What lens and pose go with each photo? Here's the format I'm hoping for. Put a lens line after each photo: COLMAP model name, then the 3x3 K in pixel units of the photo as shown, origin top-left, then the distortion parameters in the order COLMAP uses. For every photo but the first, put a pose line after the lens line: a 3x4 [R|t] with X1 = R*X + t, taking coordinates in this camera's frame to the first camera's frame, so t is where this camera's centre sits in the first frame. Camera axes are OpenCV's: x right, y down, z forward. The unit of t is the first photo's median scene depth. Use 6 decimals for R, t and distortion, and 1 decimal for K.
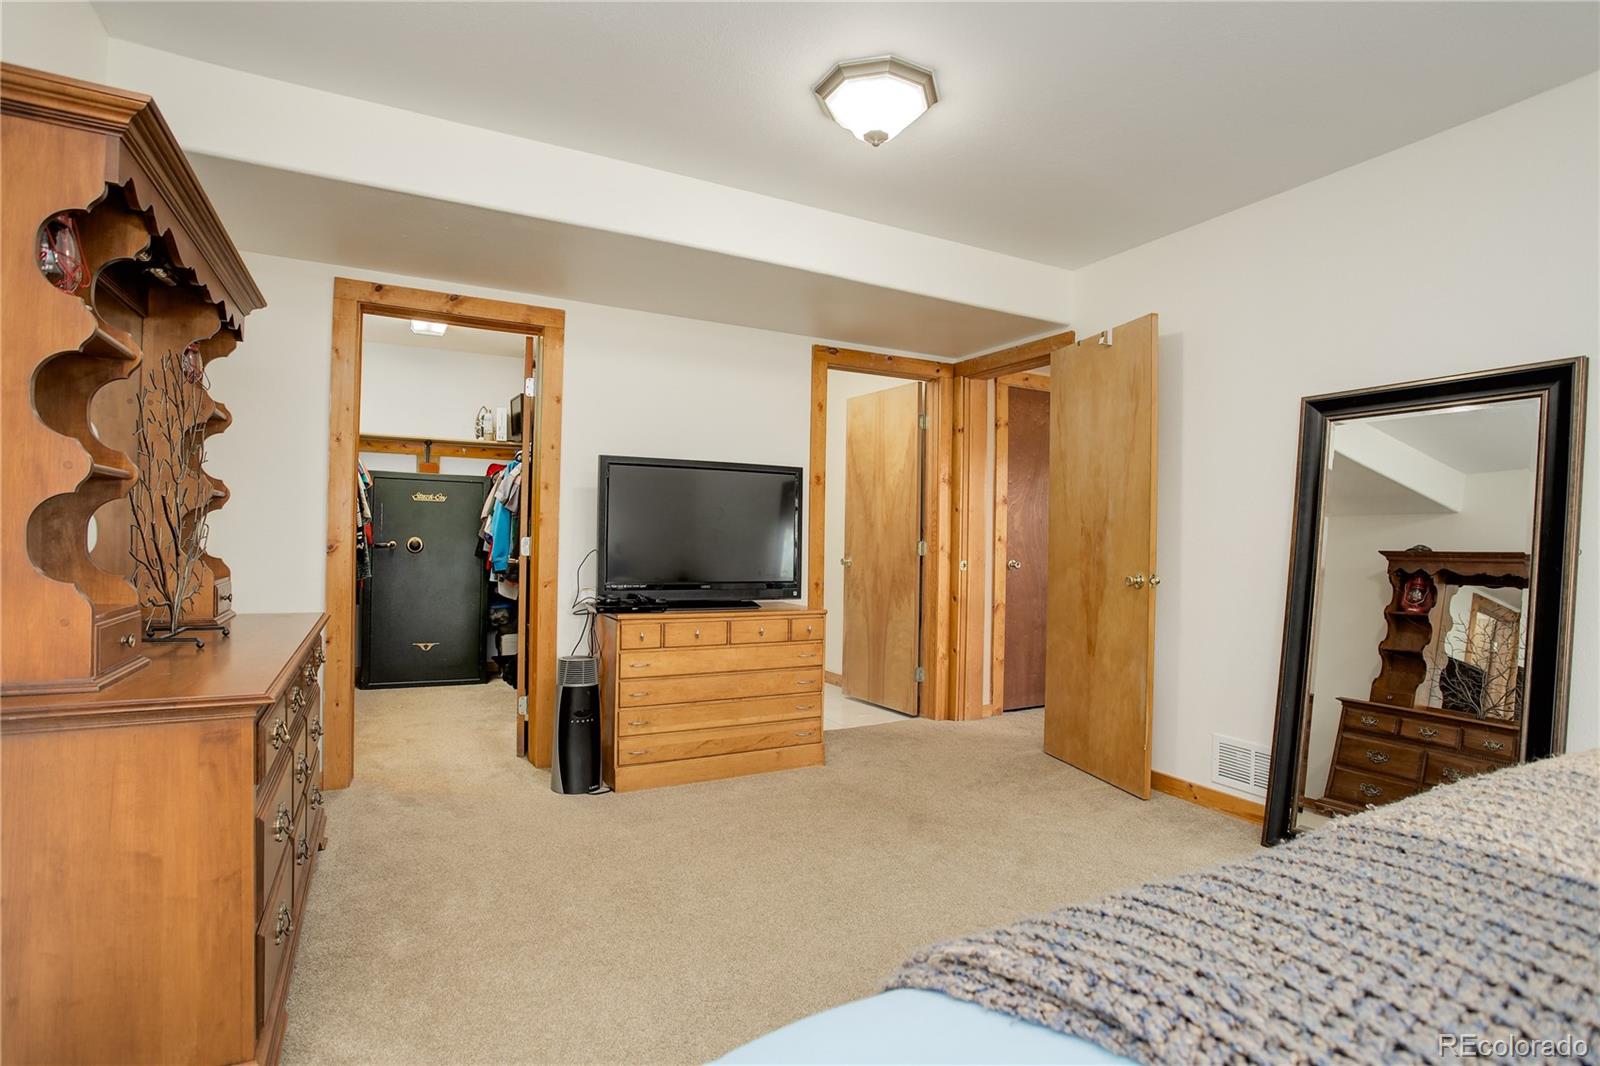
lens RADIAL K [[773.7, 0, 793.4], [0, 773.7, 533.3], [0, 0, 1]] dist [-0.064731, 0.032980]
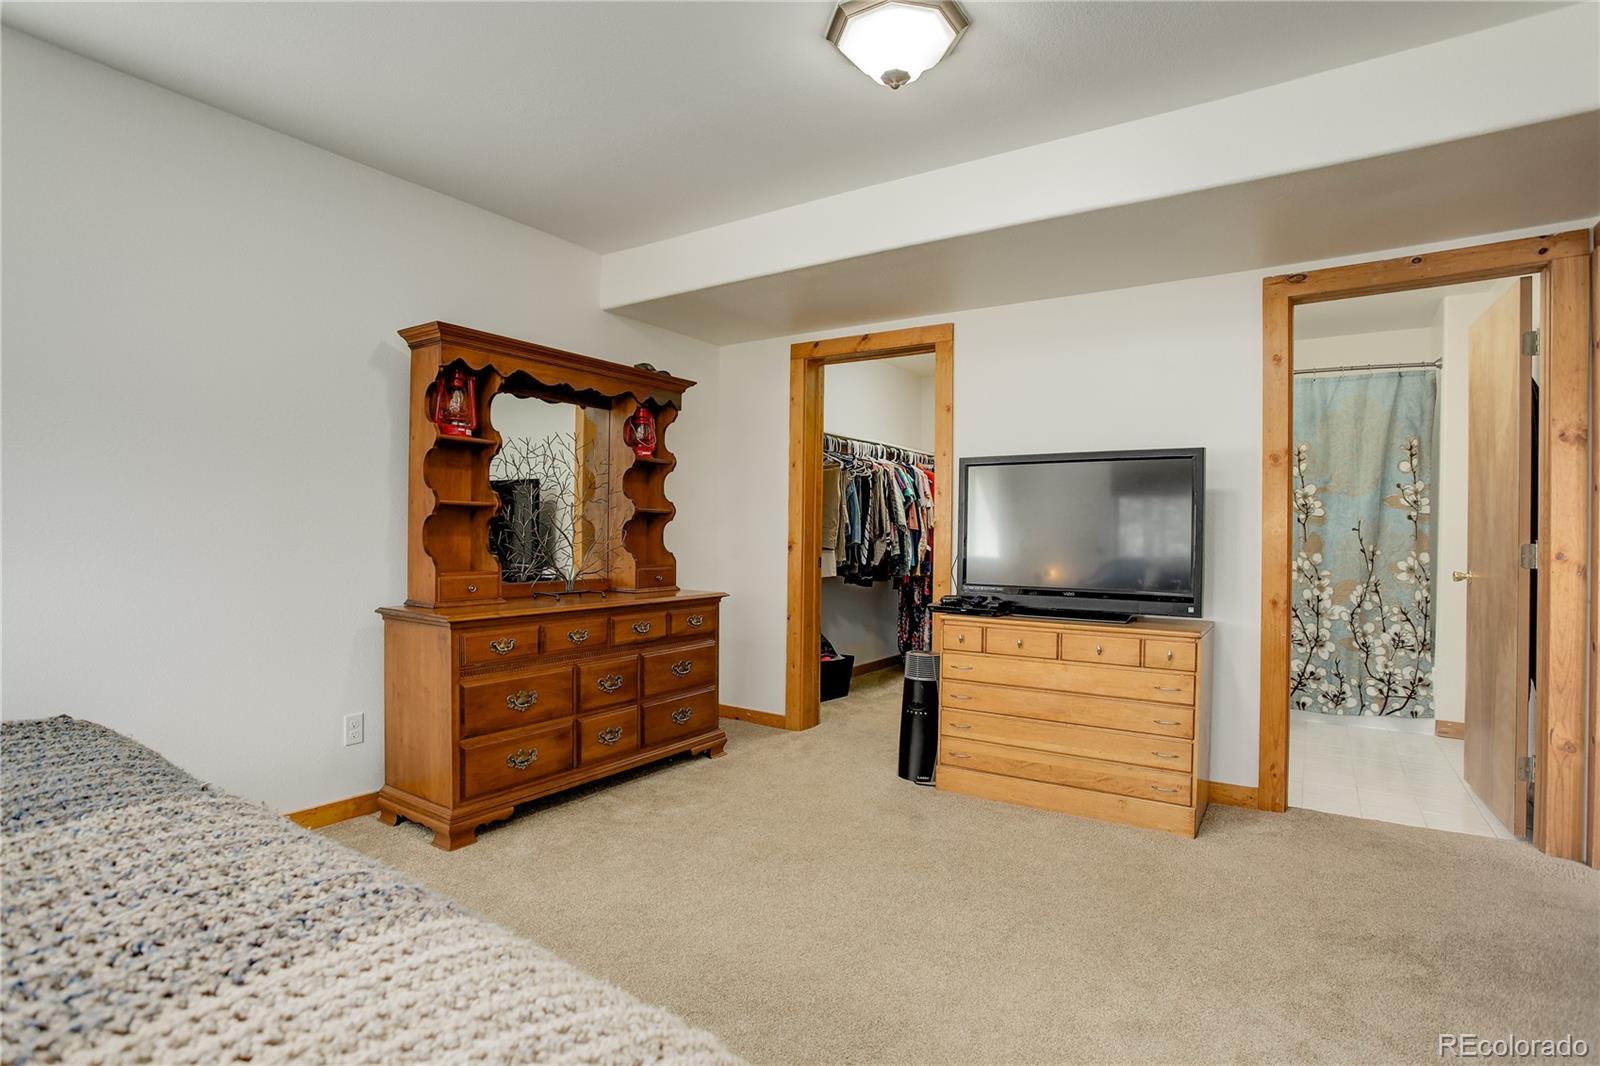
lens RADIAL K [[773.7, 0, 793.4], [0, 773.7, 533.3], [0, 0, 1]] dist [-0.064731, 0.032980]
pose [[0.492614, -0.012680, -0.870156, 0.530254], [0.001352, 0.999904, -0.013805, 0.011899], [0.870247, 0.005624, 0.492584, 0.307803]]
